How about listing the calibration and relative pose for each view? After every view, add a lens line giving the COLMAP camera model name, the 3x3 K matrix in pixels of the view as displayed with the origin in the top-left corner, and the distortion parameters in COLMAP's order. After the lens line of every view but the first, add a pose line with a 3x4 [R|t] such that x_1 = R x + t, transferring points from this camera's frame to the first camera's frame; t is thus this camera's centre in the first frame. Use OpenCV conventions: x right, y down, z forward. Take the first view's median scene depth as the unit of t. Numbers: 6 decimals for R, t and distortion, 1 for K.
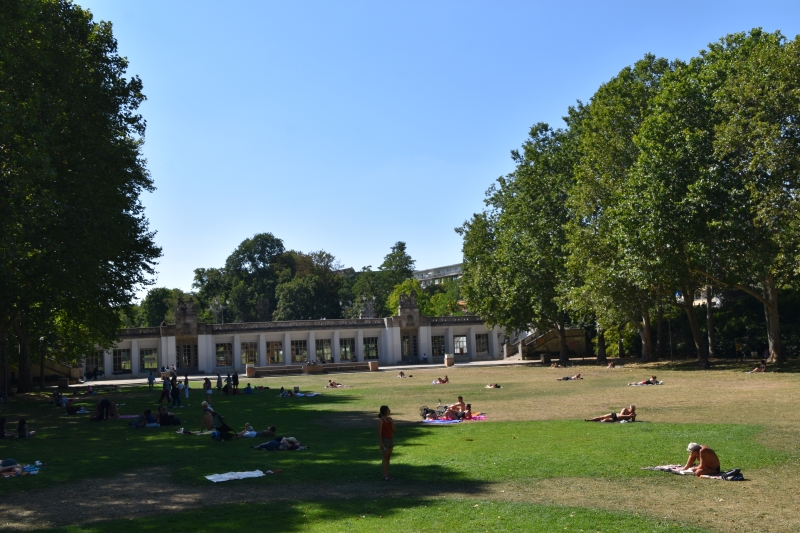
lens RADIAL K [[852.5, 0, 400.6], [0, 852.5, 267.7], [0, 0, 1]] dist [-0.014459, 0.000000]
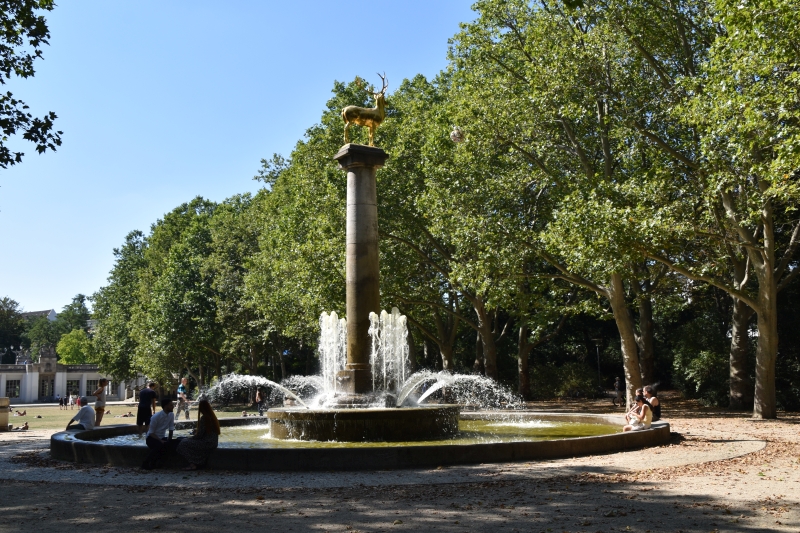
lens RADIAL K [[852.5, 0, 399.1], [0, 852.5, 264.8], [0, 0, 1]] dist [-0.014459, 0.000000]
pose [[0.956054, 0.070061, 0.284697, 0.157493], [-0.054472, 0.996569, -0.062320, -0.043234], [-0.288086, 0.044073, 0.956590, -0.386430]]
